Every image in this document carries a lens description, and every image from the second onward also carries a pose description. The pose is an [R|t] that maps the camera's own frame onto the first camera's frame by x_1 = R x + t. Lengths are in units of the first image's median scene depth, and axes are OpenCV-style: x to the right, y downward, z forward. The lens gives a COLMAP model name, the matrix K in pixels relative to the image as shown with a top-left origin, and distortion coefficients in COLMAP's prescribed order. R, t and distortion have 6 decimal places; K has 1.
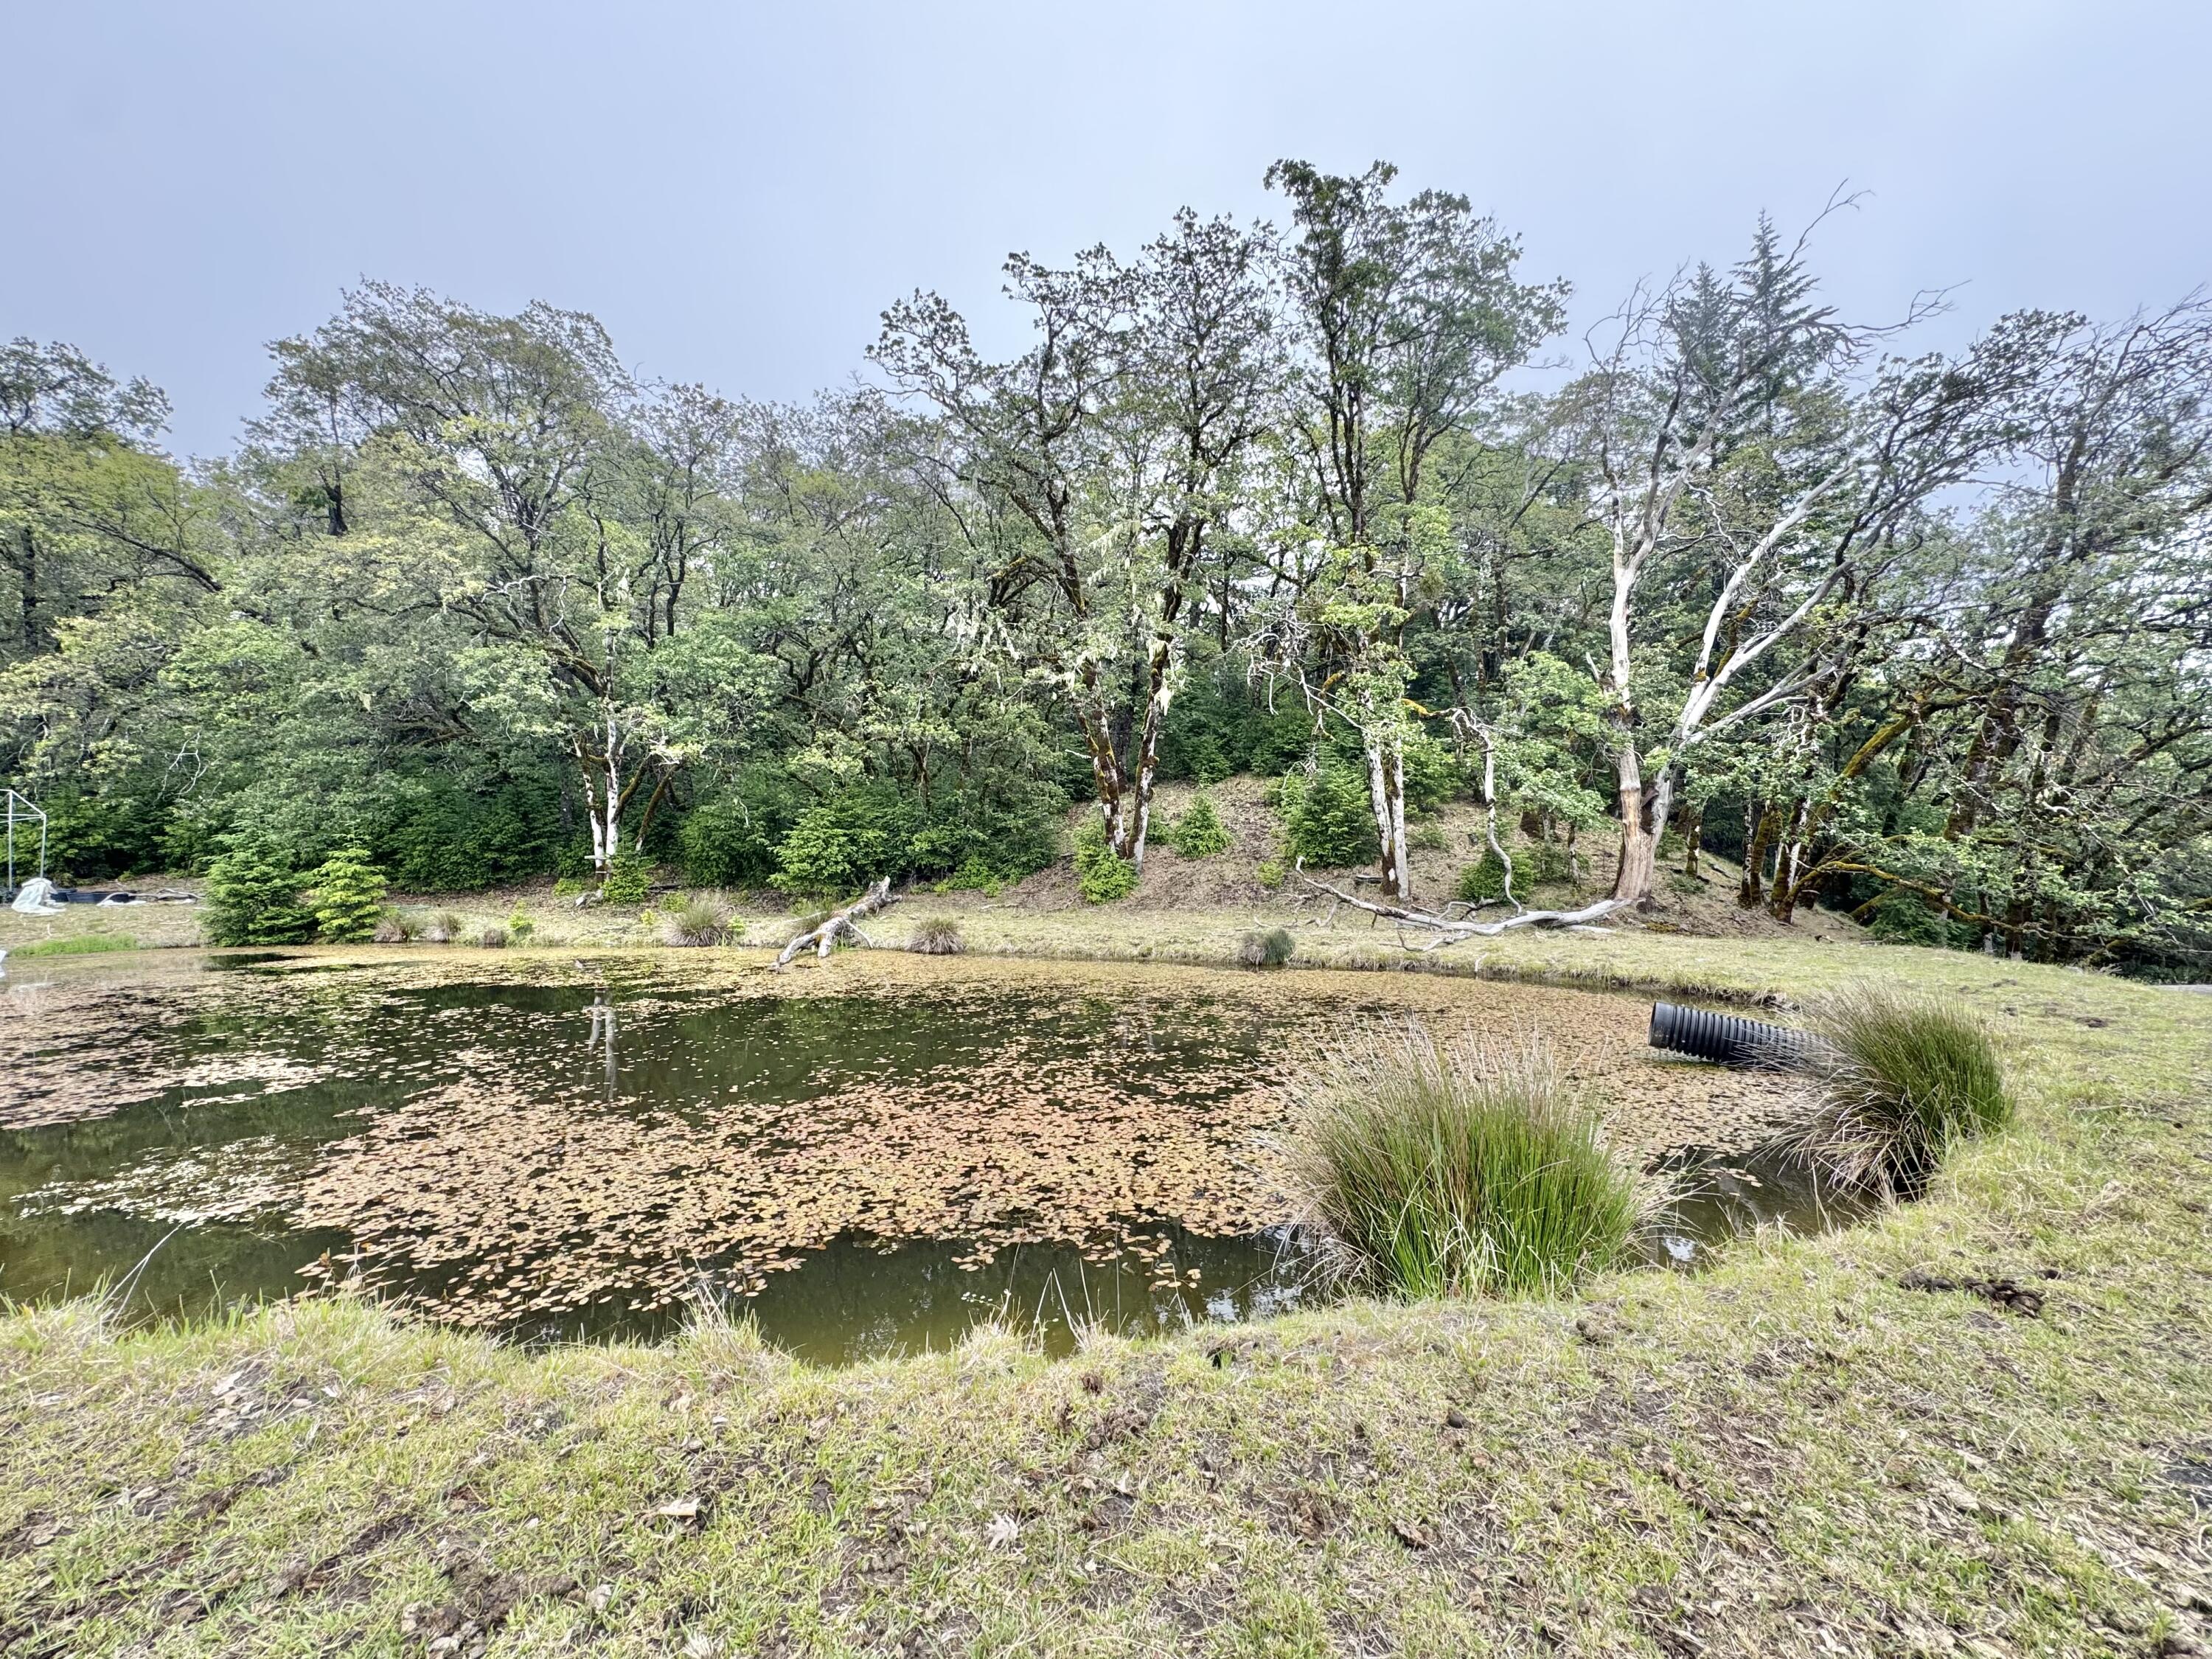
lens RADIAL K [[889.6, 0, 1112.7], [0, 889.6, 841.0], [0, 0, 1]] dist [-0.003892, -0.000190]
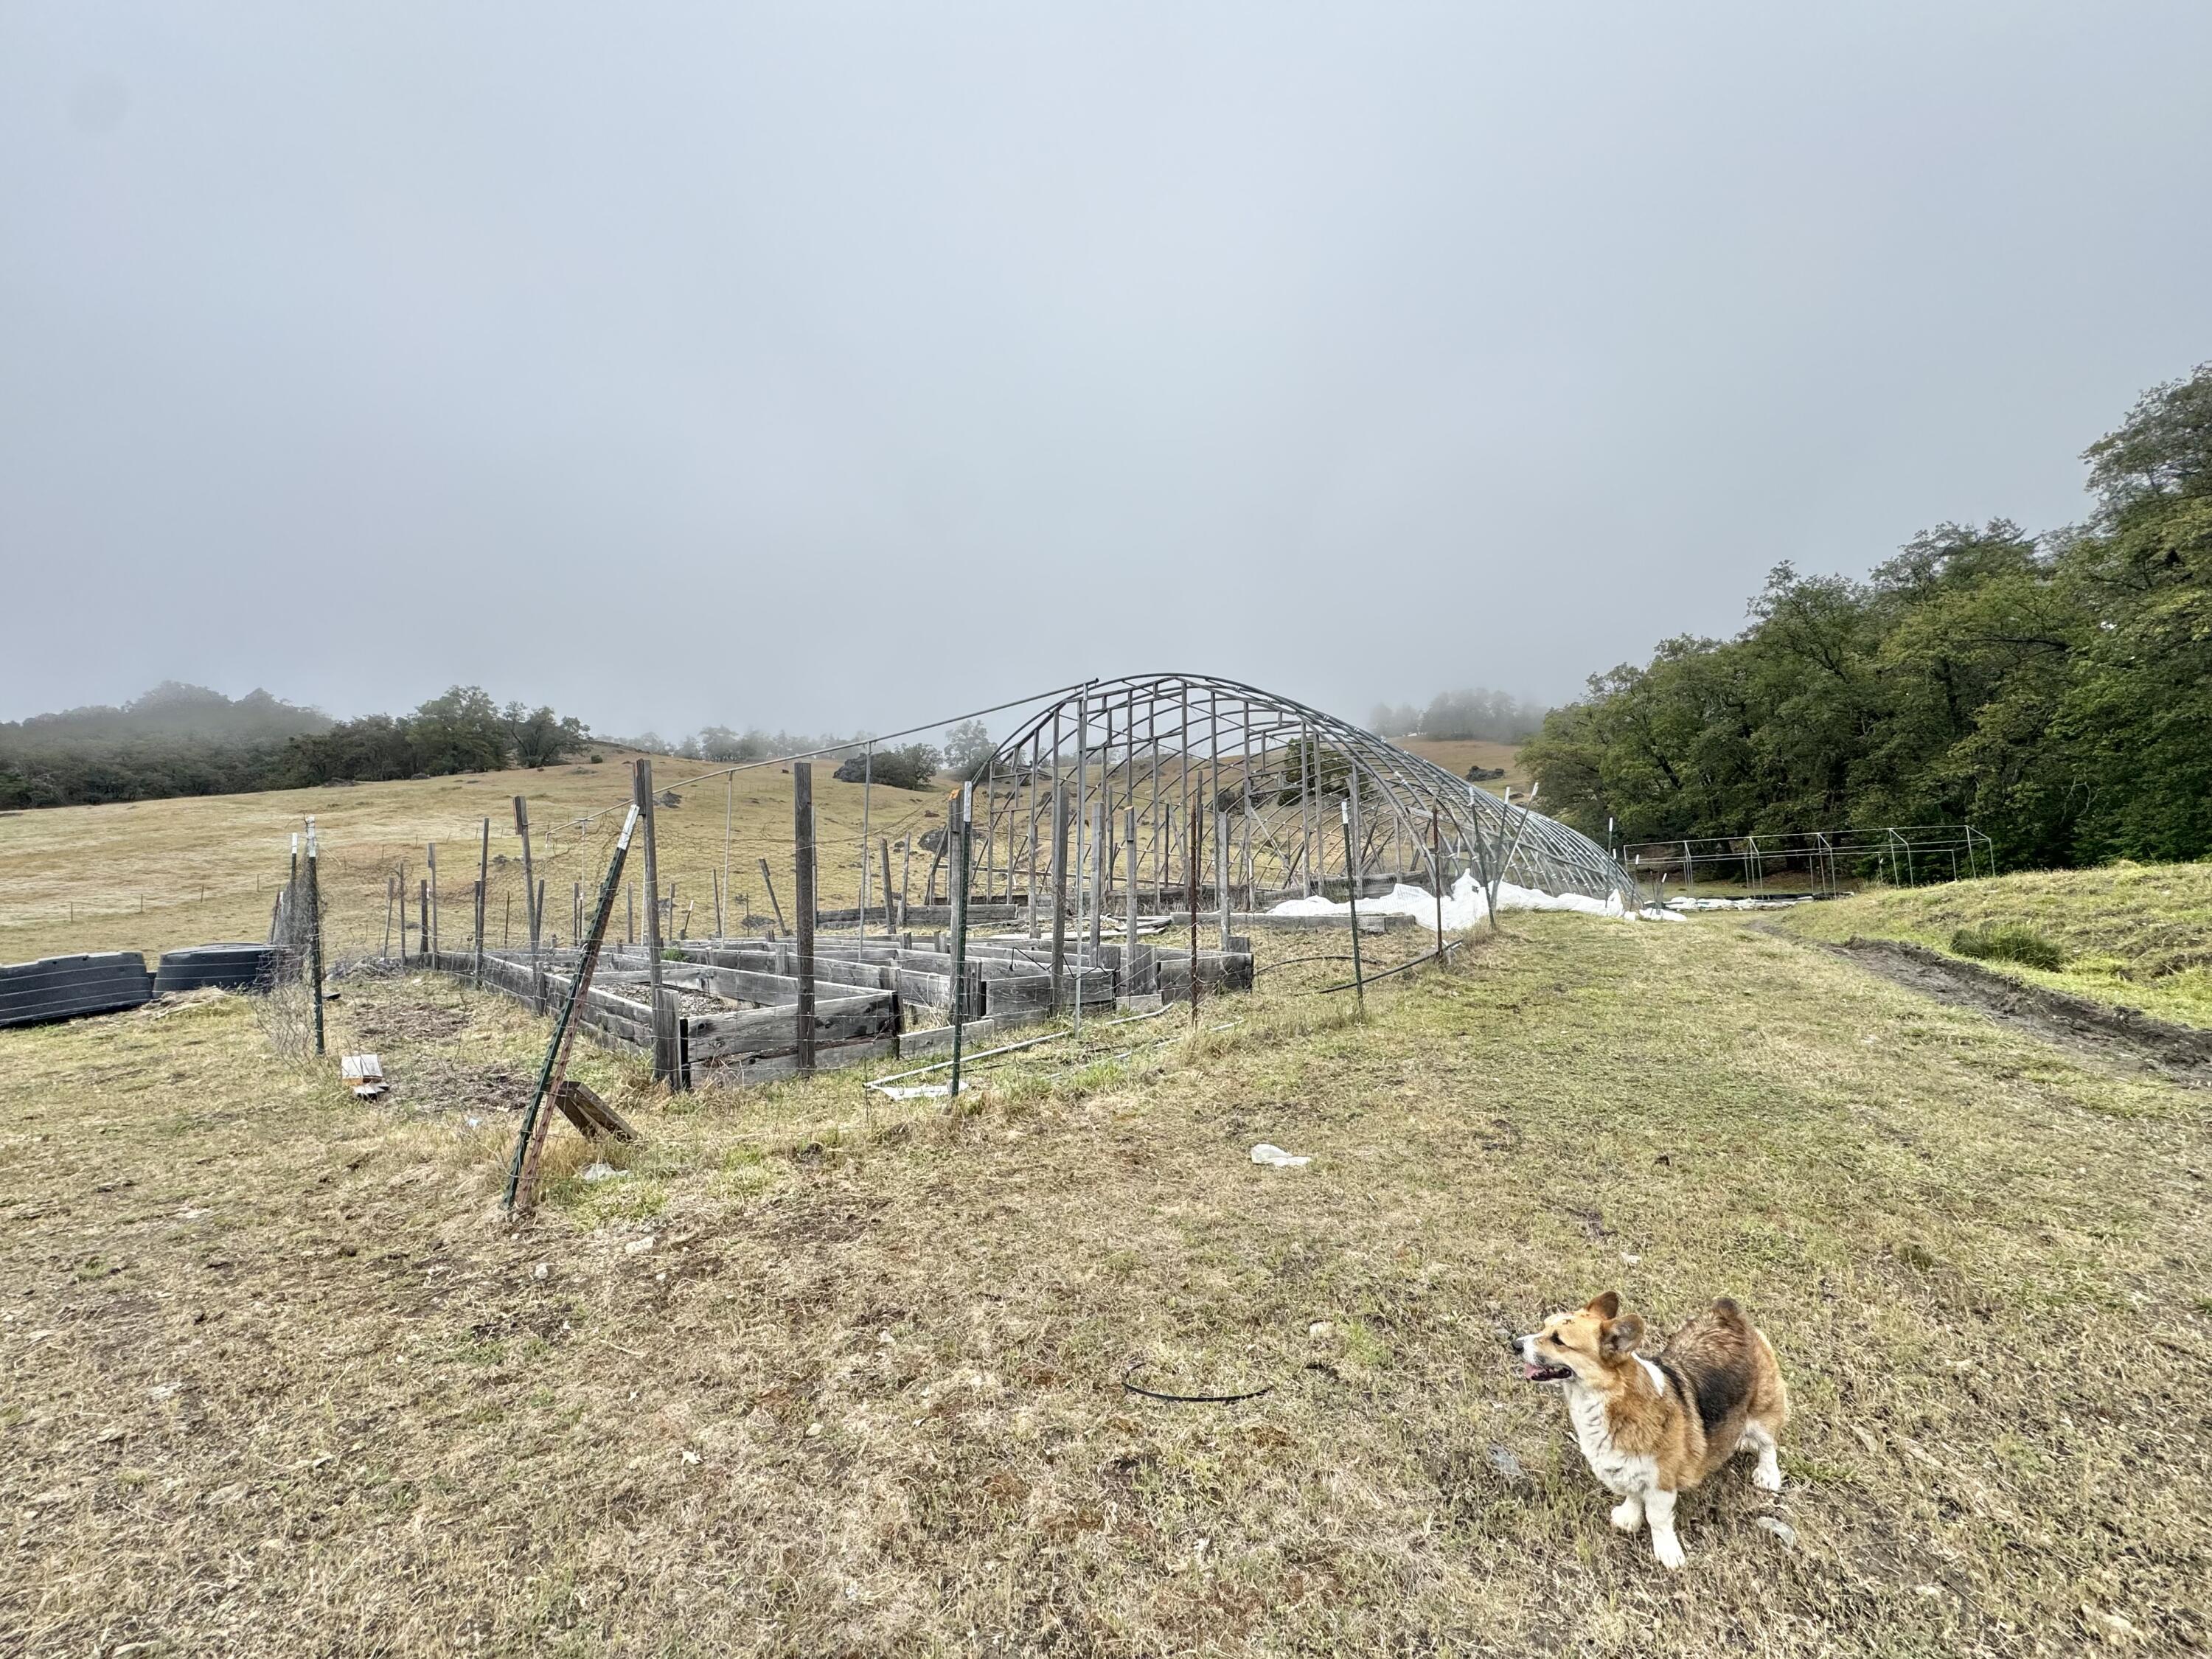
lens RADIAL K [[889.6, 0, 1114.4], [0, 889.6, 838.4], [0, 0, 1]] dist [-0.003892, -0.000190]
pose [[-0.074823, -0.099986, -0.992172, 0.368838], [0.064012, 0.992427, -0.104839, 0.028286], [0.995140, -0.071355, -0.067856, -0.349267]]
